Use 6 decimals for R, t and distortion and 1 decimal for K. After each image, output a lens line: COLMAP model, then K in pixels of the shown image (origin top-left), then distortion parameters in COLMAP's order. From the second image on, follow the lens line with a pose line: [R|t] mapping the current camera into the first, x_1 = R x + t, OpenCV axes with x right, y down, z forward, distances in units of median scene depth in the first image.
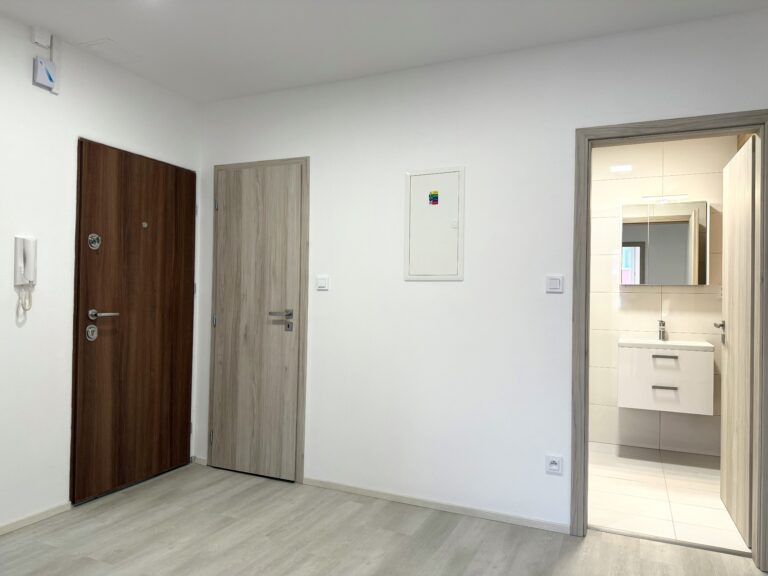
lens RADIAL K [[539.9, 0, 380.5], [0, 539.9, 285.2], [0, 0, 1]] dist [0.053123, -0.070553]
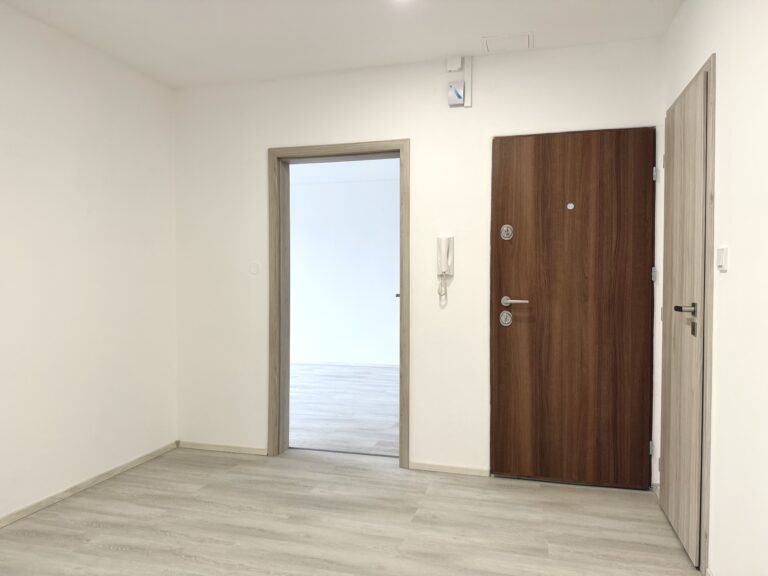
lens RADIAL K [[539.9, 0, 384.4], [0, 539.9, 287.2], [0, 0, 1]] dist [0.053123, -0.070553]
pose [[0.171356, -0.003231, -0.985204, 0.441348], [0.018634, 0.999826, -0.000037, 0.020945], [0.985033, -0.018352, 0.171387, 0.557905]]
